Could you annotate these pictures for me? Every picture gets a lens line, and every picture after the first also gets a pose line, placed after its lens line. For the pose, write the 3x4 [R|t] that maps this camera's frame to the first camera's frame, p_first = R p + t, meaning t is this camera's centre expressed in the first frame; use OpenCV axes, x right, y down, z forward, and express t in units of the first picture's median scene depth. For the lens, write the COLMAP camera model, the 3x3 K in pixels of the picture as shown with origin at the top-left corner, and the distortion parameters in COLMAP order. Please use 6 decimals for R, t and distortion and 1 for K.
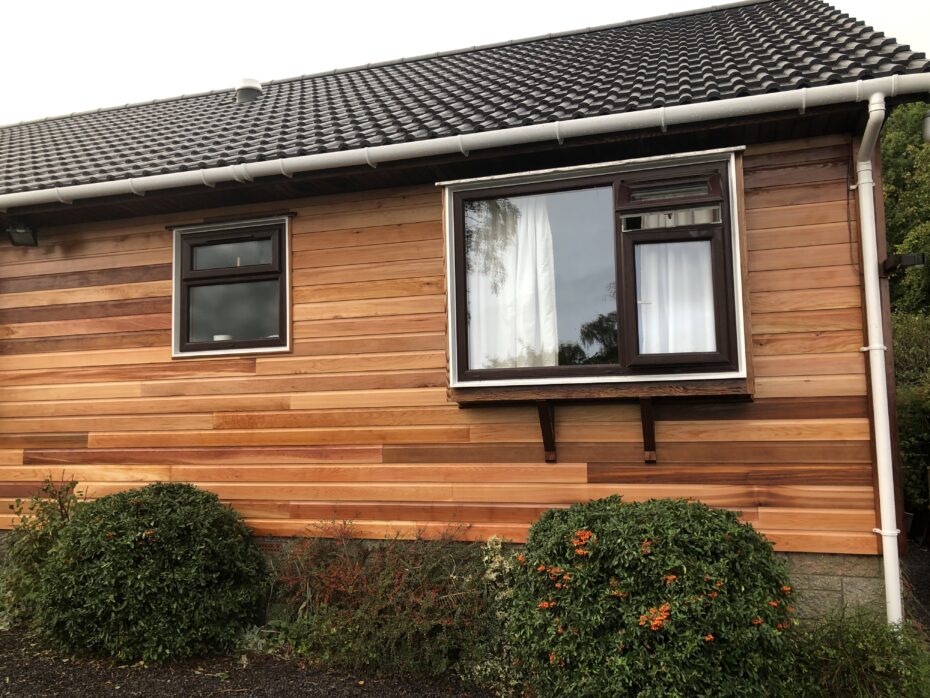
lens RADIAL K [[753.0, 0, 465.0], [0, 753.0, 349.0], [0, 0, 1]] dist [0.010662, 0.015041]
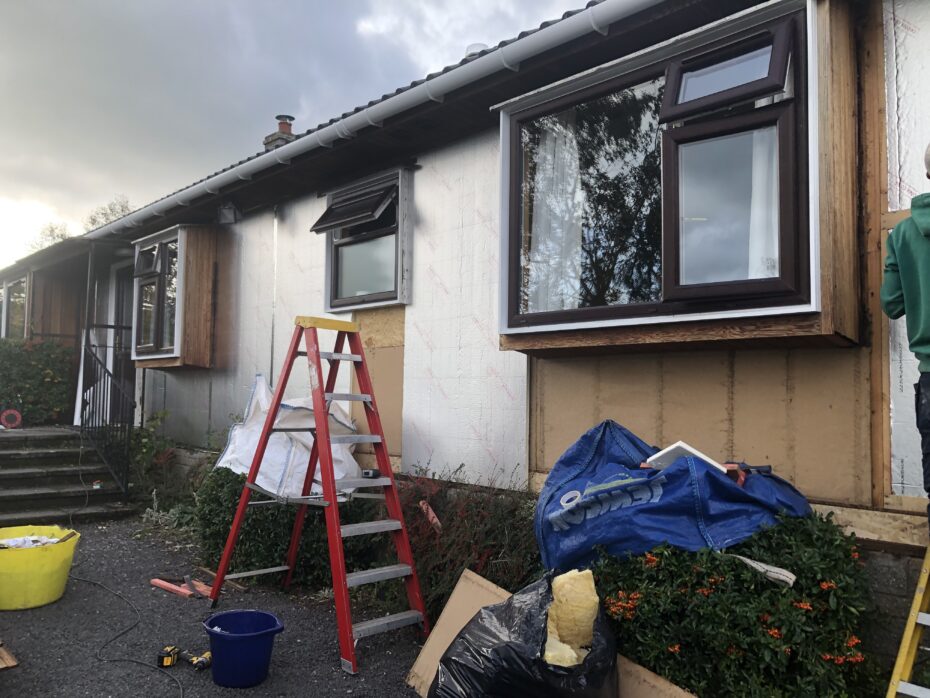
lens RADIAL K [[757.3, 0, 457.8], [0, 757.3, 355.8], [0, 0, 1]] dist [0.071944, -0.170216]
pose [[0.863921, 0.007965, -0.503564, 0.387865], [0.009729, 0.999424, 0.032499, 0.045899], [0.503533, -0.032976, 0.863346, 0.184967]]
